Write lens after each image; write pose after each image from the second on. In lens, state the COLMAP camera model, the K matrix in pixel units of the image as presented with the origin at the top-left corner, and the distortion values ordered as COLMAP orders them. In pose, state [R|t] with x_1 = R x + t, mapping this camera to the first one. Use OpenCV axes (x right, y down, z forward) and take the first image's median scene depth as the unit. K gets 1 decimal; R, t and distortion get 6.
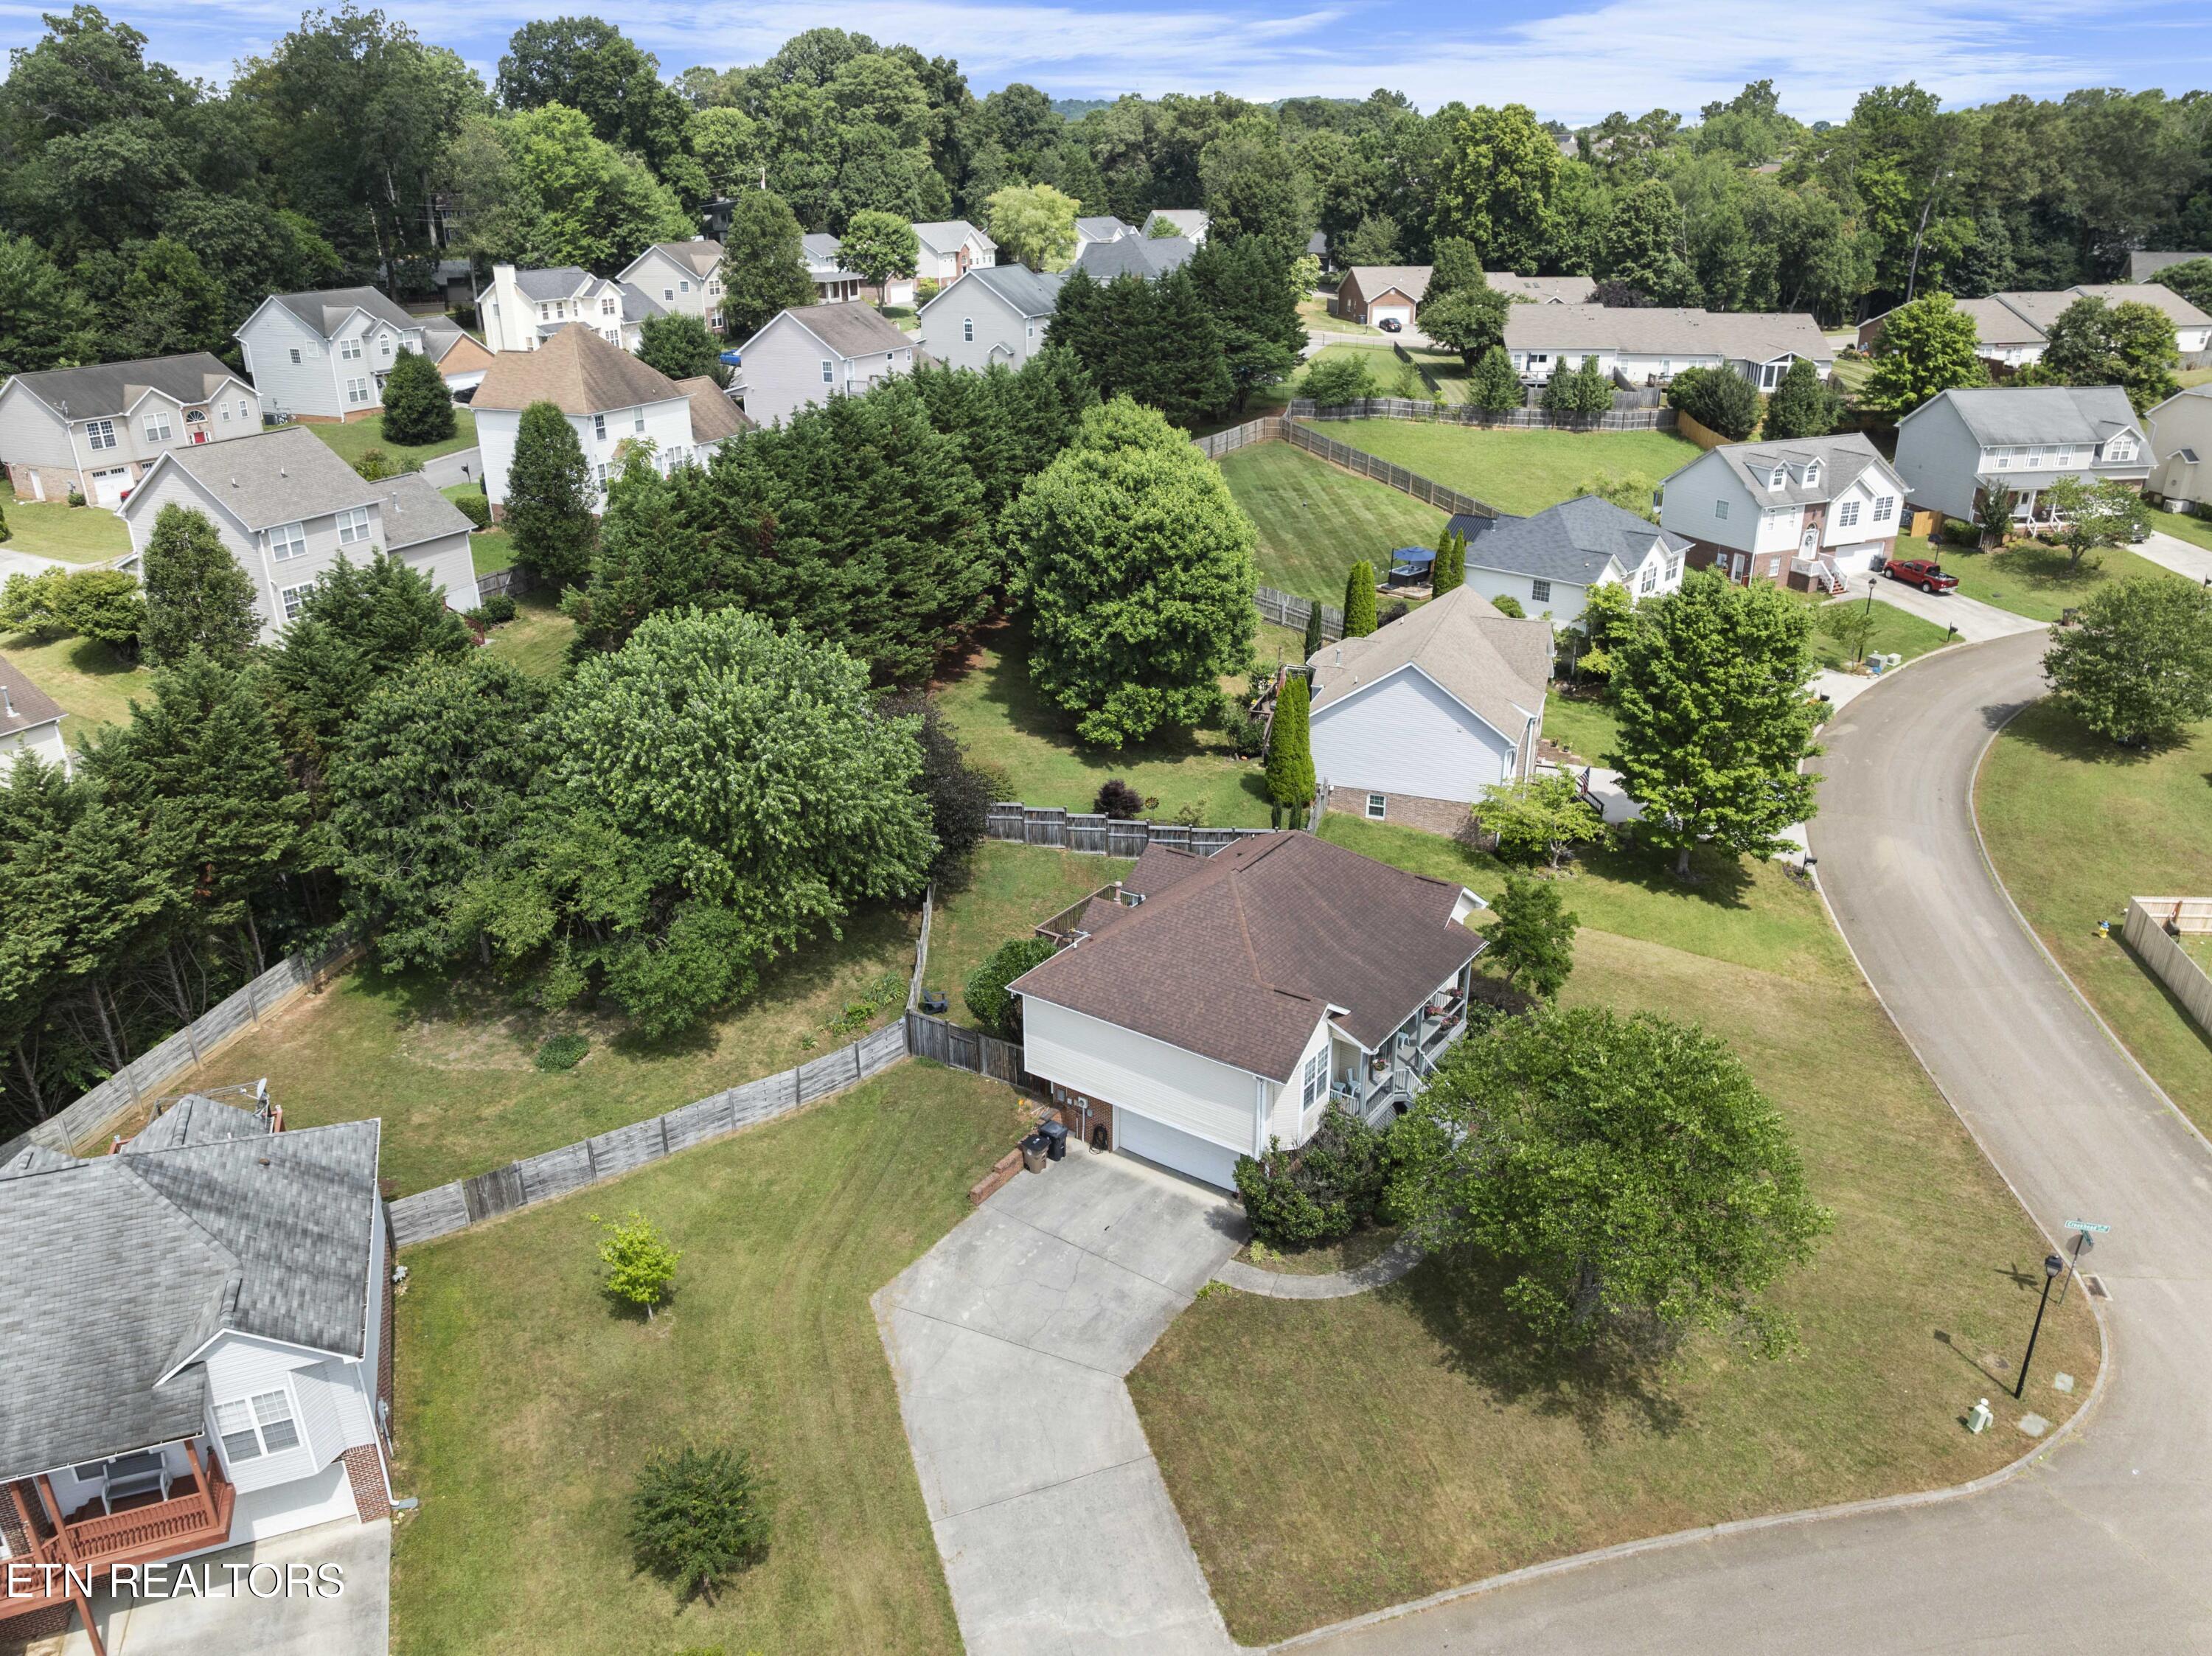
lens RADIAL K [[1637.5, 0, 1106.0], [0, 1637.5, 828.0], [0, 0, 1]] dist [-0.023956, -0.004541]
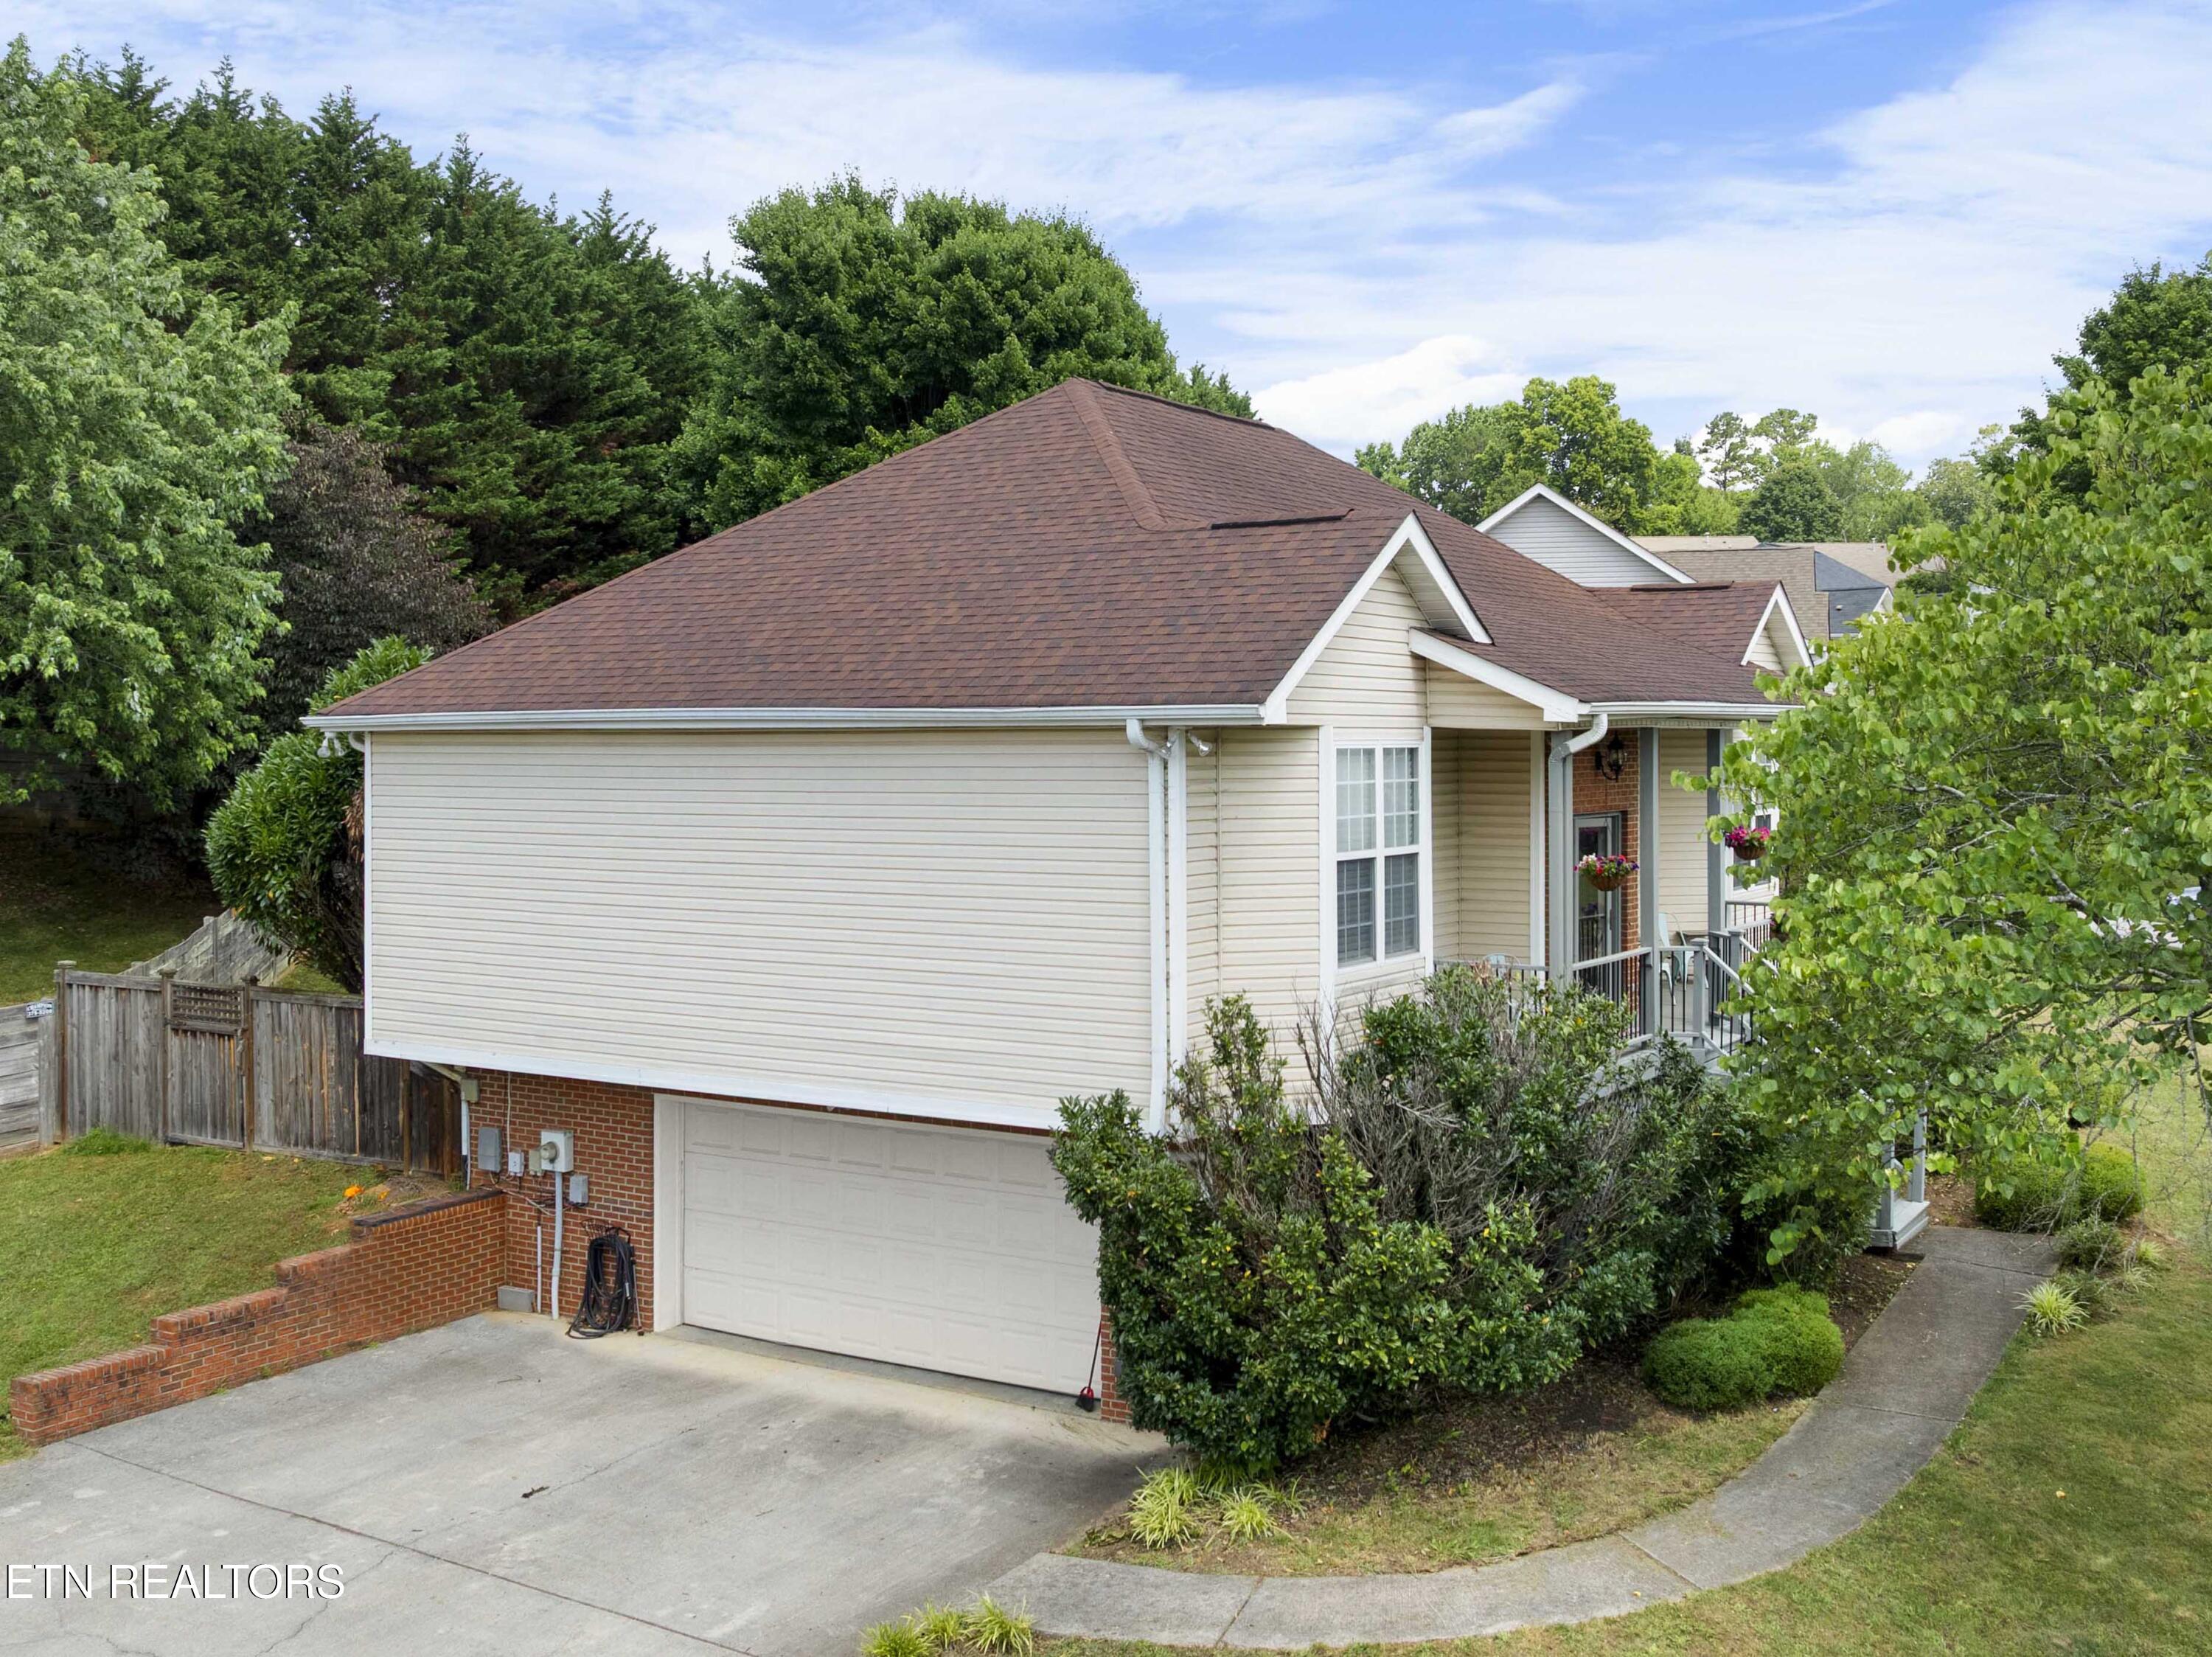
lens RADIAL K [[2183.6, 0, 1155.9], [0, 2183.6, 823.6], [0, 0, 1]] dist [0.006549, -0.005476]
pose [[0.998984, -0.001352, 0.045048, 0.054888], [0.018175, 0.926753, -0.375231, 0.197524], [-0.041241, 0.375669, 0.925836, 0.479708]]
